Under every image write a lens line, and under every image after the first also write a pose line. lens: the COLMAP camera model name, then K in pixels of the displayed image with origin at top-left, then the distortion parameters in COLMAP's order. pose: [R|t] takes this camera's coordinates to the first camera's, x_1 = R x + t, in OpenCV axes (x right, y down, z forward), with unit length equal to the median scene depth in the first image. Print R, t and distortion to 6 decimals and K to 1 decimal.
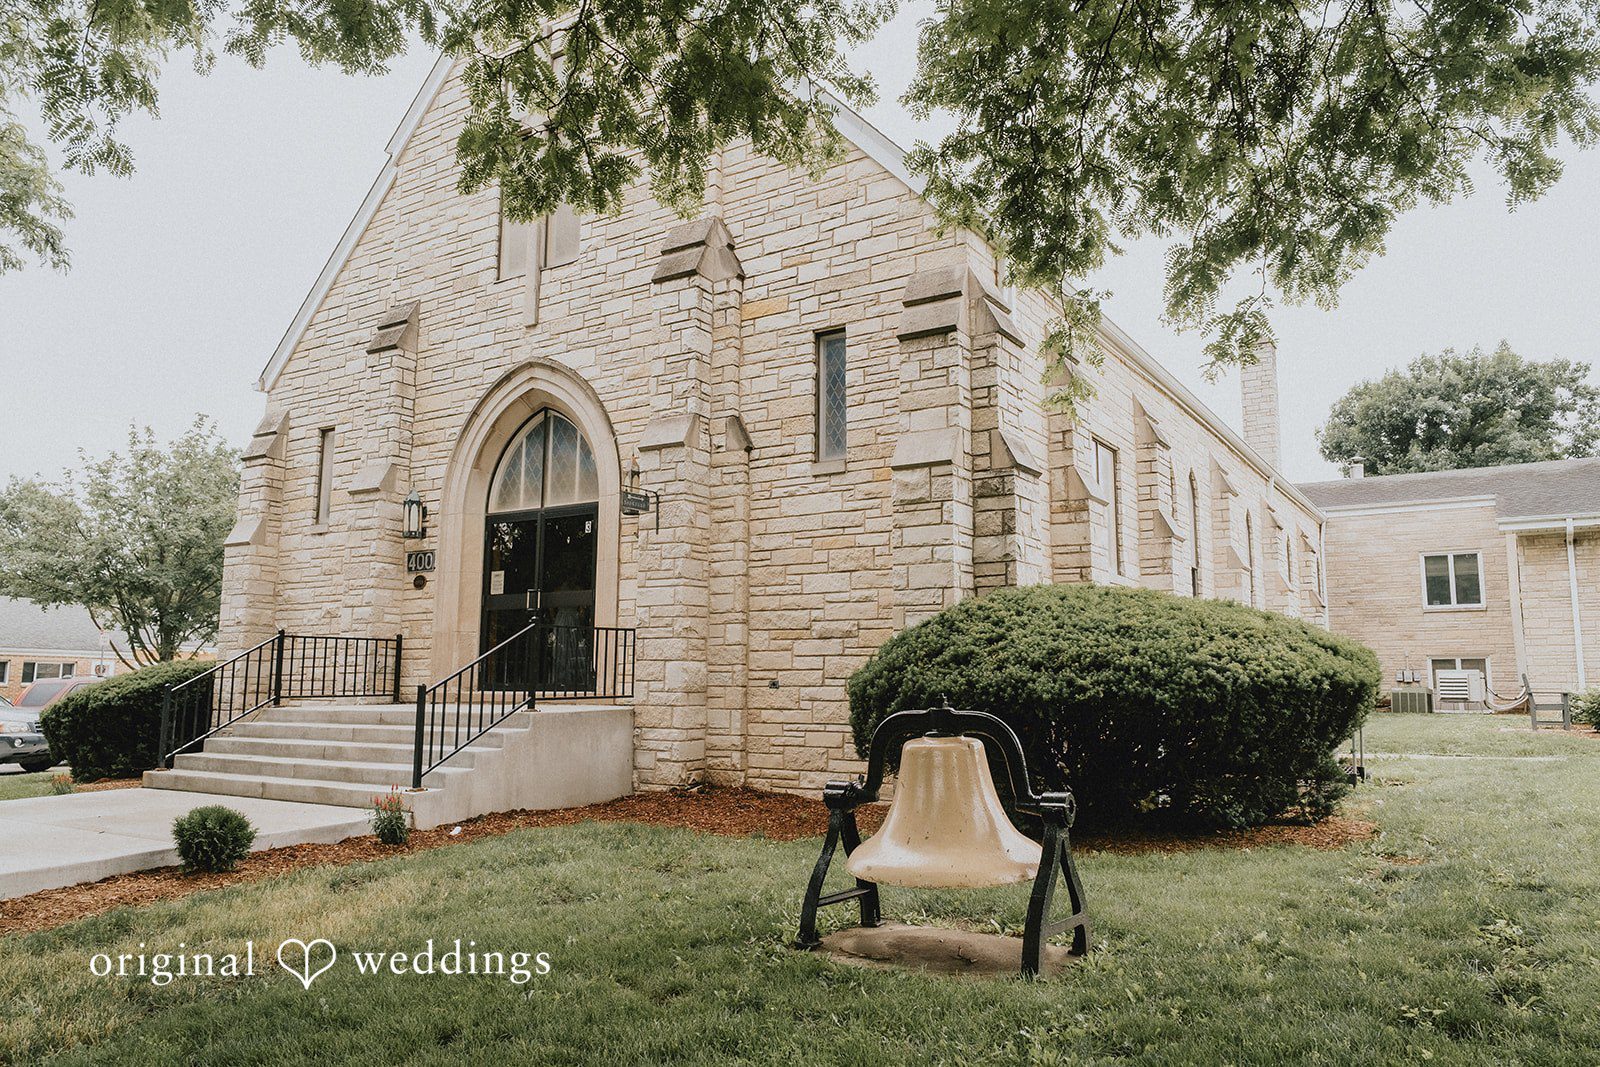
lens RADIAL K [[1086.3, 0, 806.2], [0, 1086.3, 547.8], [0, 0, 1]] dist [-0.000595, -0.004585]
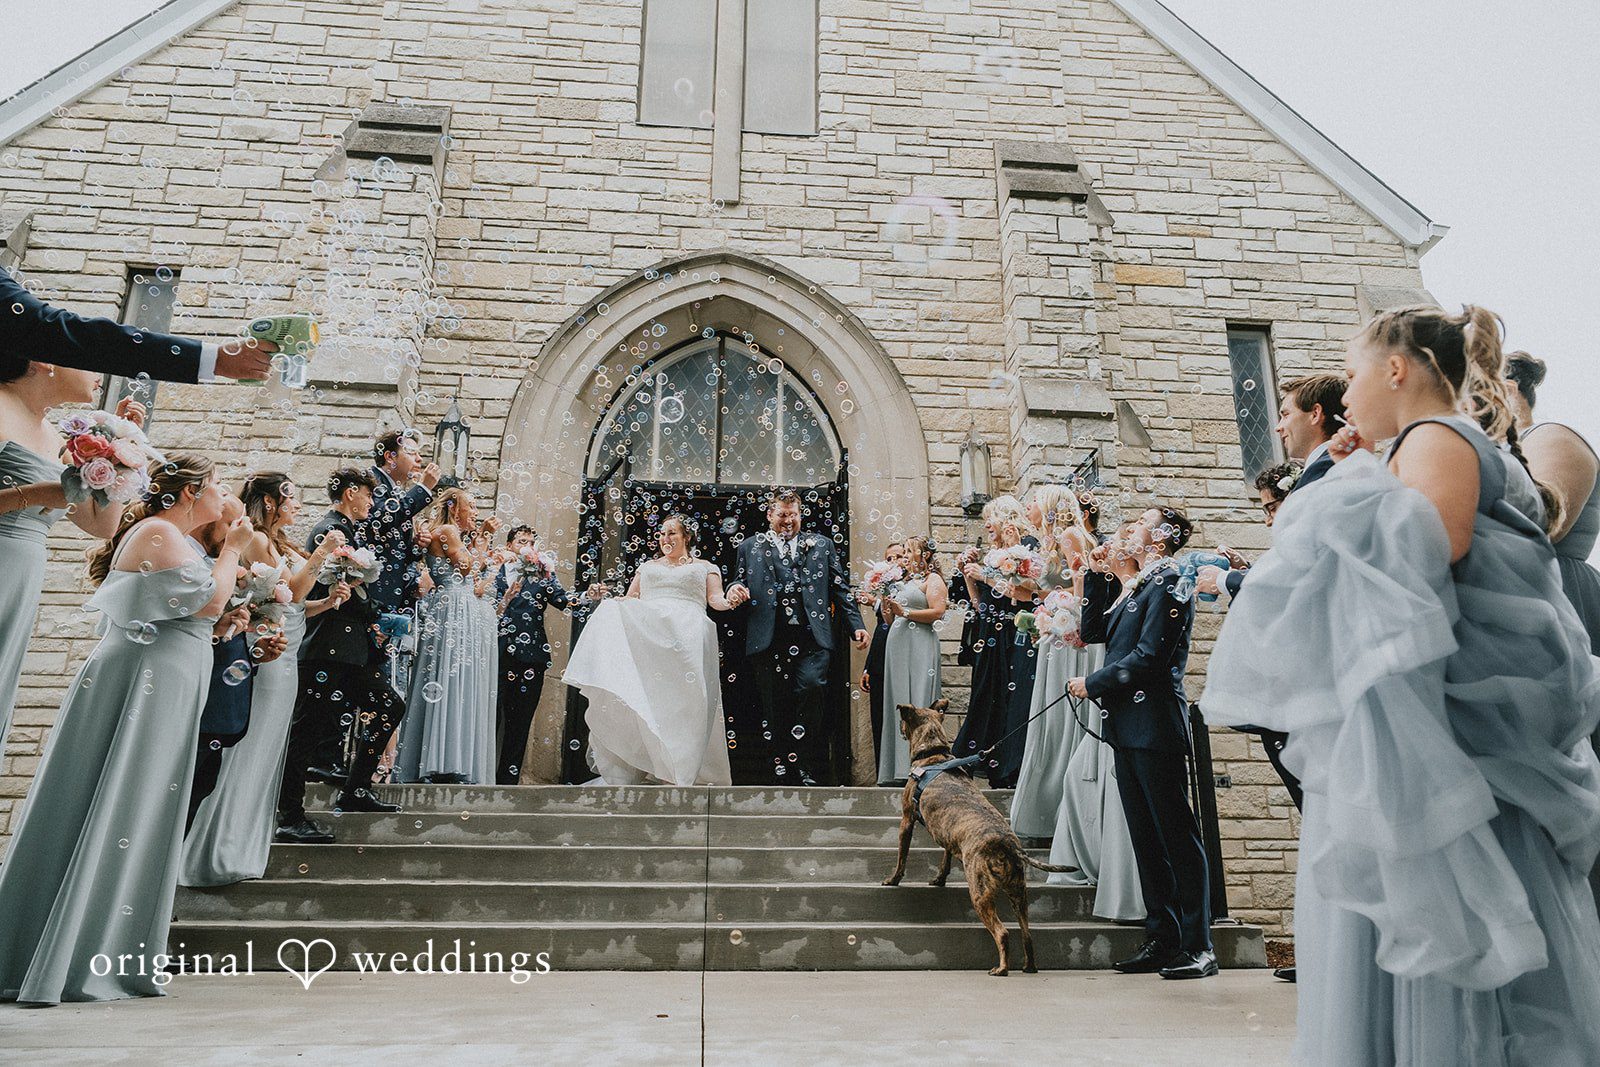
lens RADIAL K [[1086.3, 0, 807.7], [0, 1086.3, 544.0], [0, 0, 1]] dist [-0.000595, -0.004585]
pose [[0.799394, 0.179832, 0.573262, -0.621094], [-0.080358, 0.977583, -0.194610, 0.125673], [-0.595409, 0.109504, 0.795926, 0.559421]]
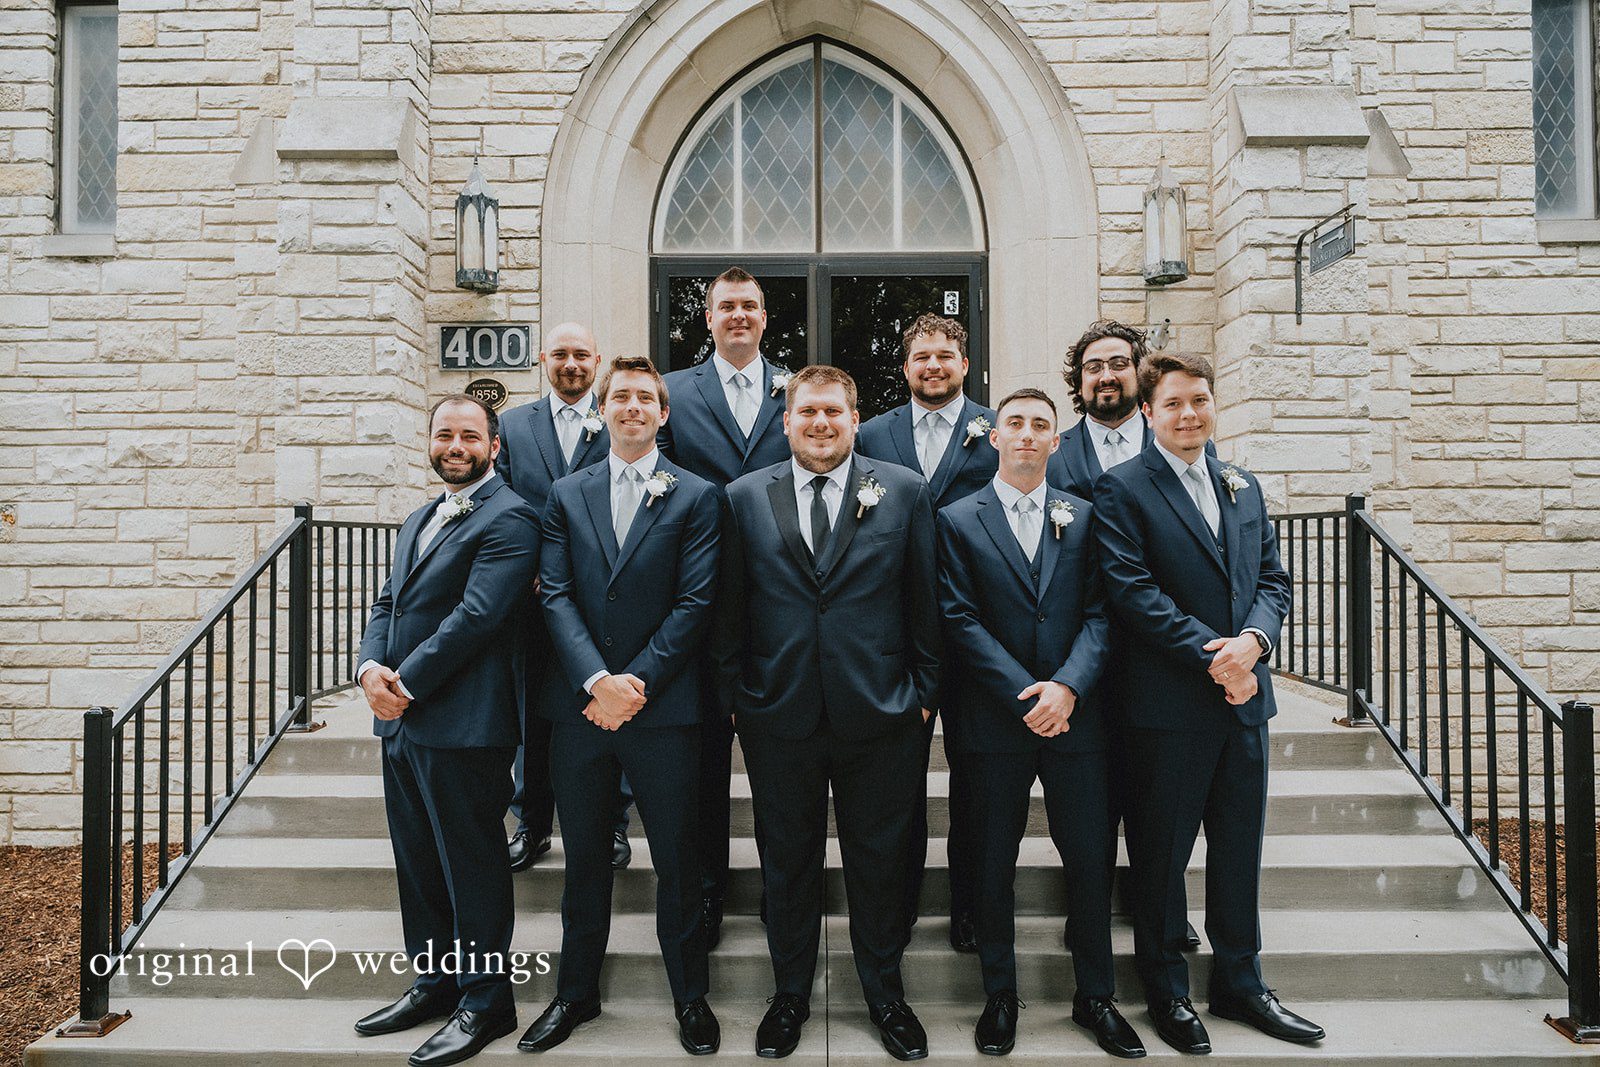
lens RADIAL K [[1086.3, 0, 802.0], [0, 1086.3, 546.1], [0, 0, 1]] dist [-0.000595, -0.004585]
pose [[0.856814, -0.002596, 0.515620, -0.562458], [-0.057899, 0.993179, 0.101212, 0.048539], [-0.512365, -0.116574, 0.850819, 0.669439]]
